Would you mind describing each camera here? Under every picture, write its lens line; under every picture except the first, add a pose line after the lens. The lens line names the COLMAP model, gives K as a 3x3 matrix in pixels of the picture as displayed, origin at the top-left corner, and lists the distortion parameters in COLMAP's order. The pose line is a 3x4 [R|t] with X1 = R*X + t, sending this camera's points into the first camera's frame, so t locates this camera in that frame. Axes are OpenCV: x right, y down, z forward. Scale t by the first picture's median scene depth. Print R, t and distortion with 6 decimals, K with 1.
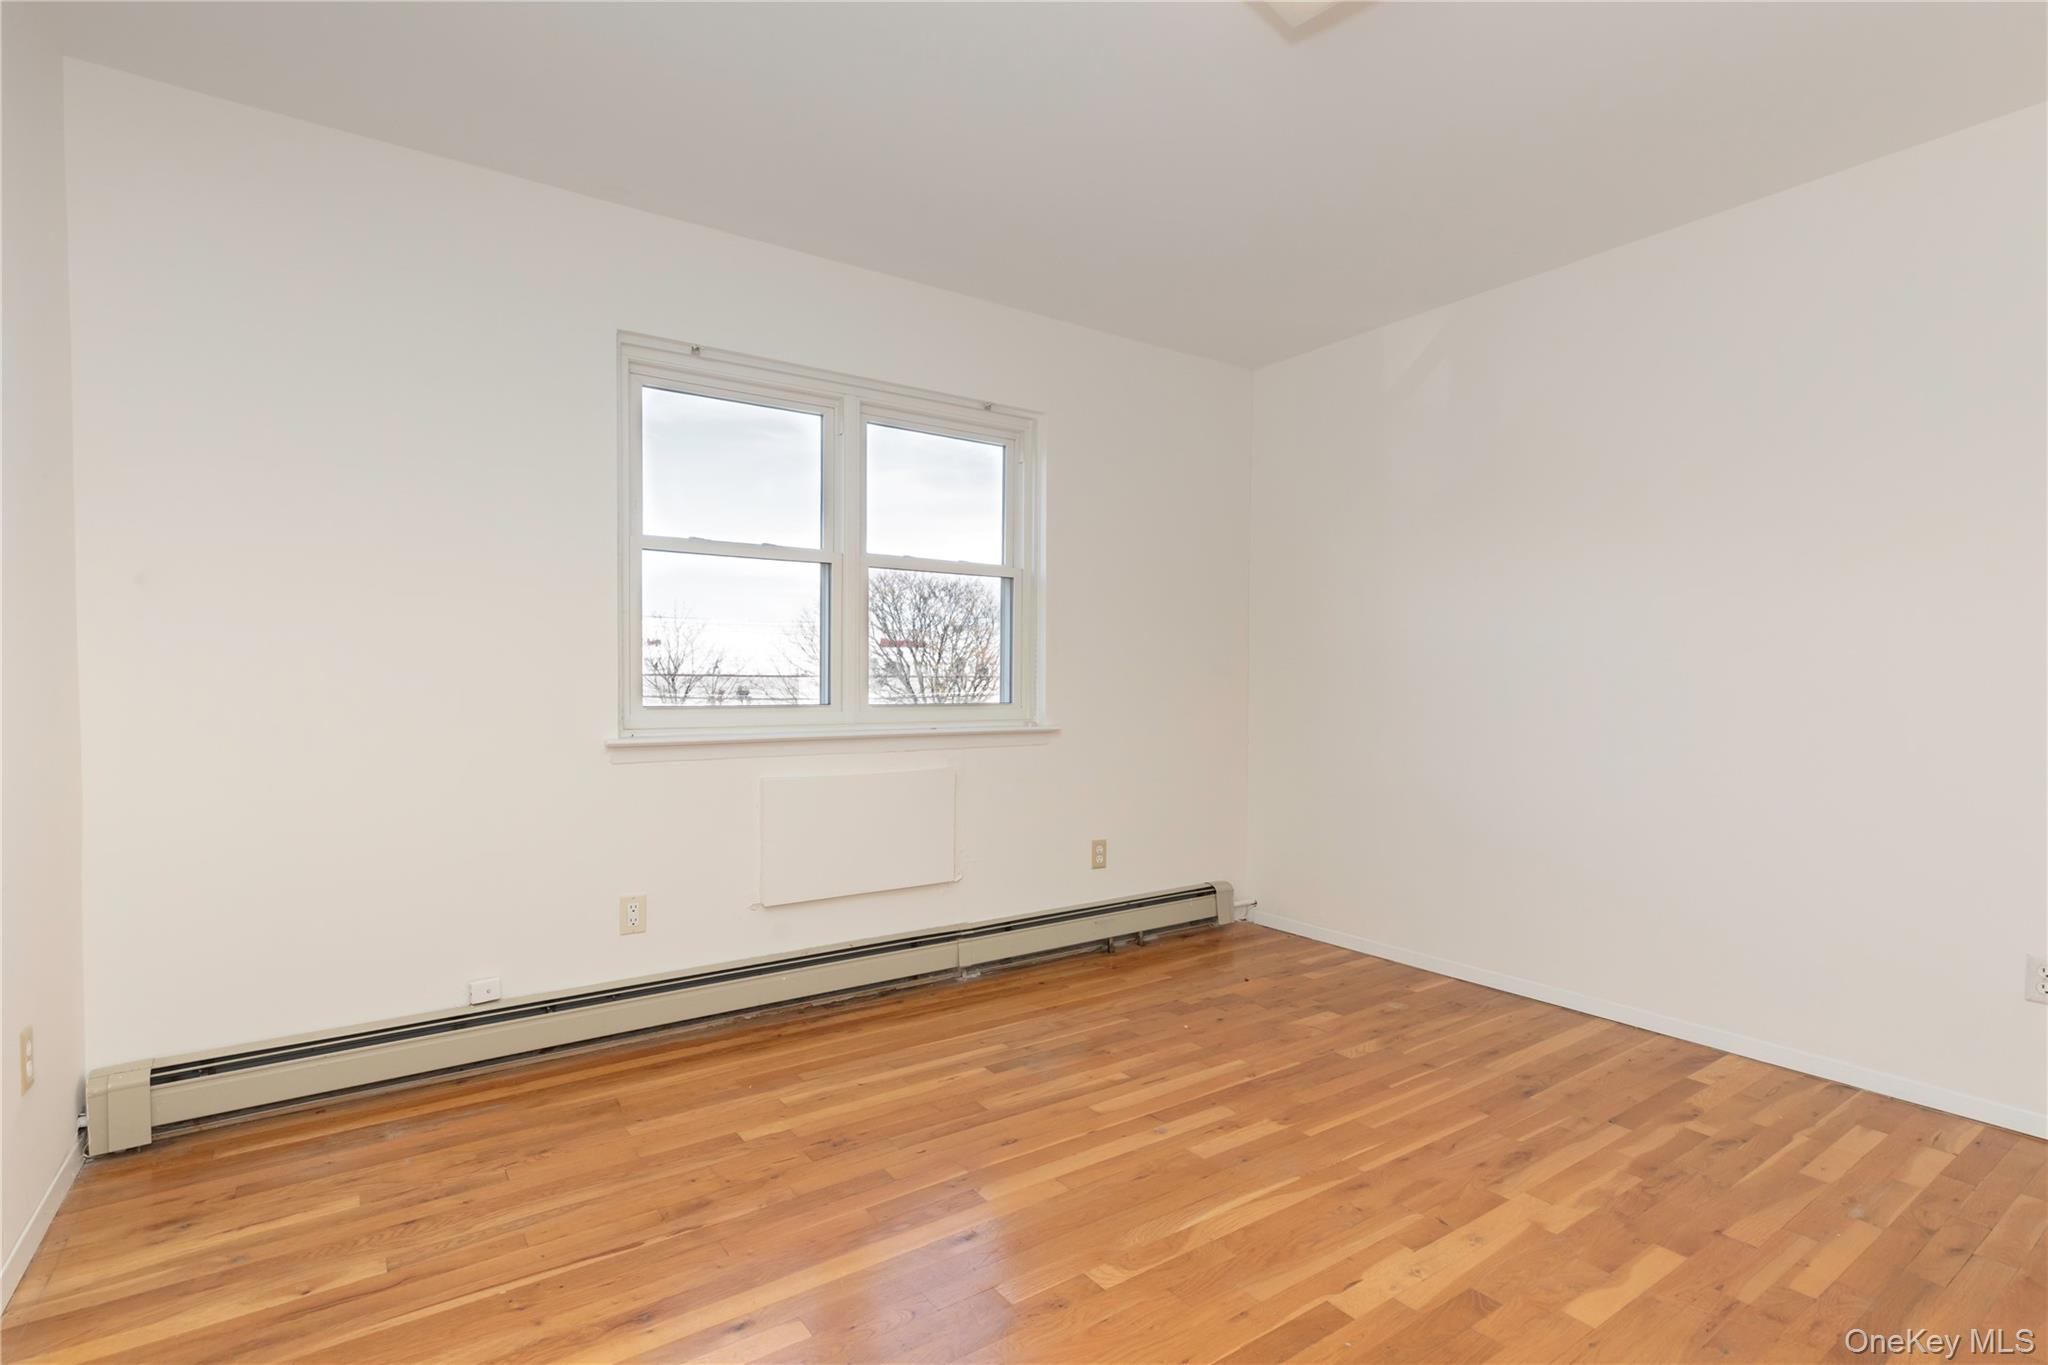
lens RADIAL K [[905.1, 0, 1025.9], [0, 905.1, 695.0], [0, 0, 1]] dist [0.005327, 0.000178]
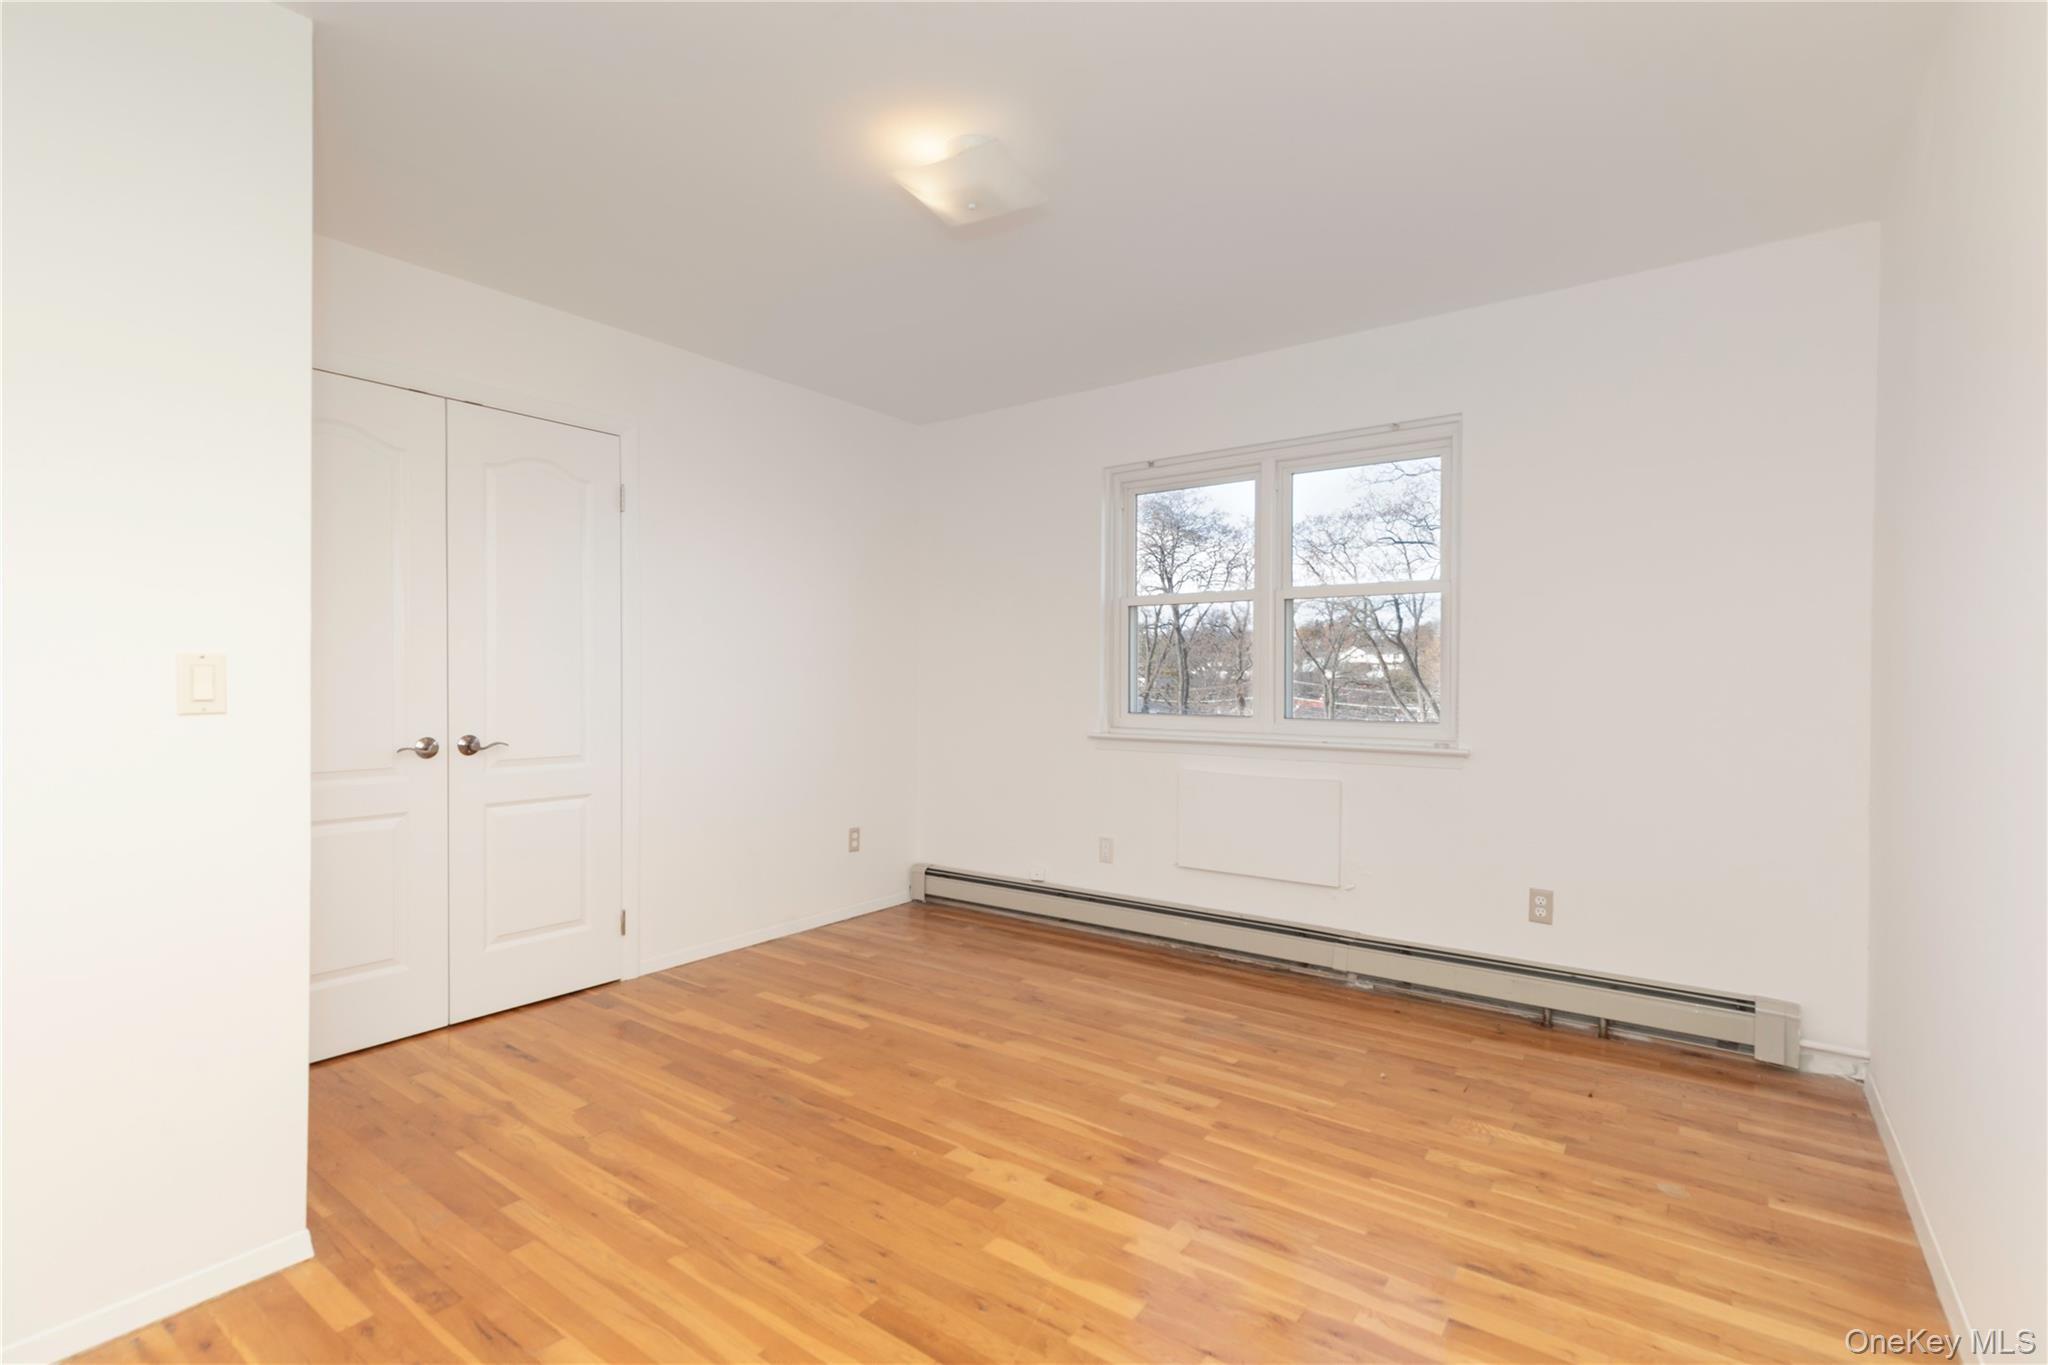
lens RADIAL K [[939.2, 0, 1051.2], [0, 939.2, 679.6], [0, 0, 1]] dist [0.002258, -0.000067]
pose [[0.365852, -0.002888, -0.930669, 0.985013], [-0.021971, 0.999690, -0.011738, -0.020895], [0.930414, 0.024742, 0.365675, 0.333602]]
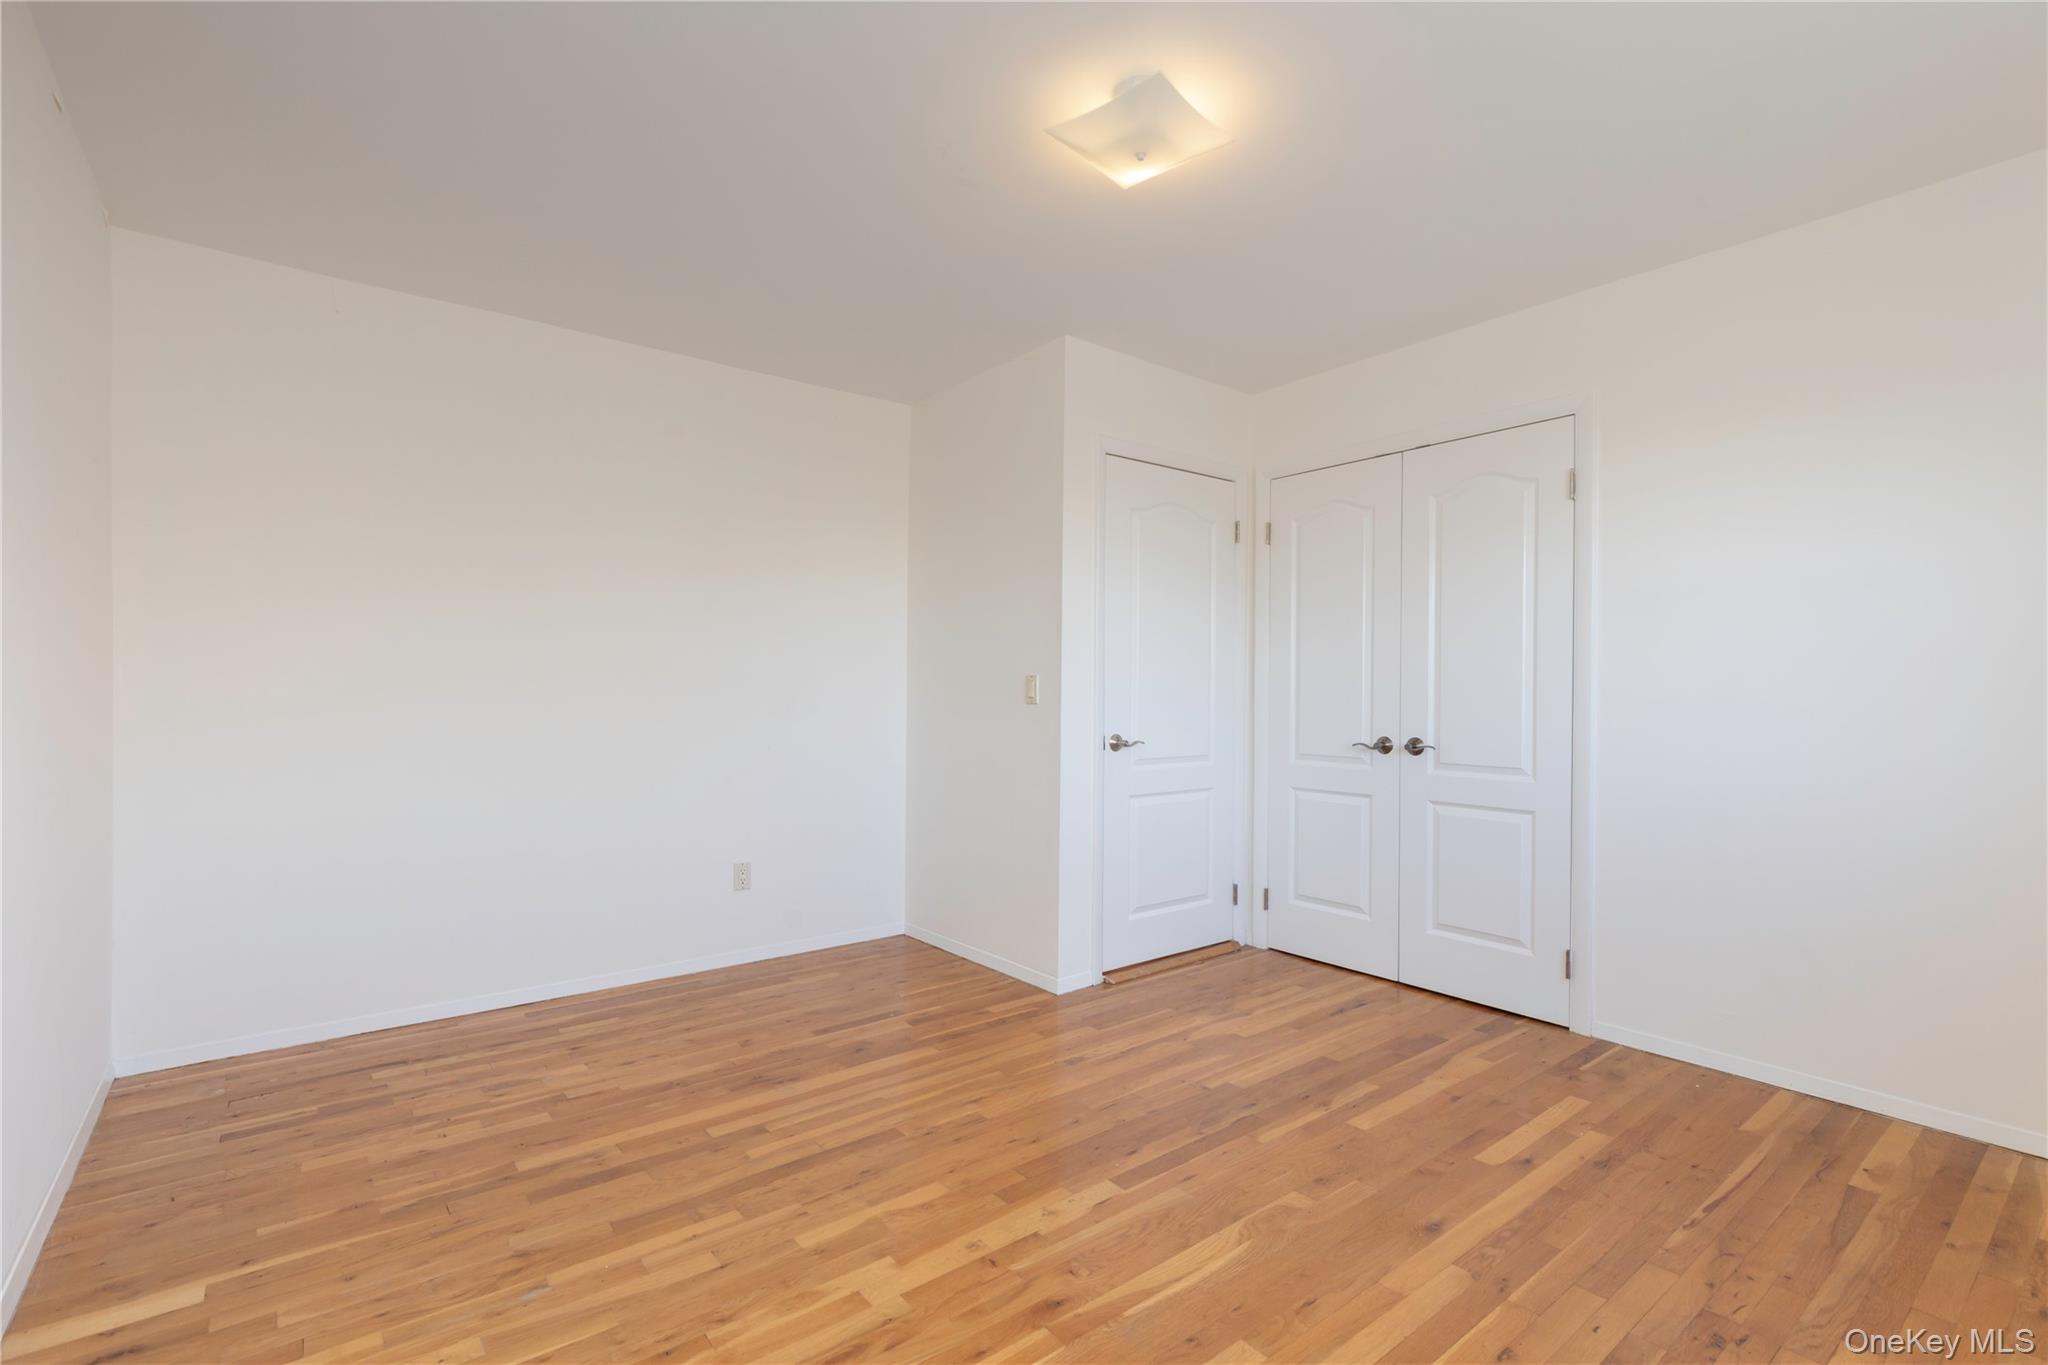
lens RADIAL K [[939.2, 0, 1051.2], [0, 939.2, 679.6], [0, 0, 1]] dist [0.002258, -0.000067]
pose [[-0.993897, -0.011165, -0.109745, 0.336365], [-0.012784, 0.999819, 0.014064, -0.044751], [0.109568, 0.015382, -0.993860, 1.315053]]
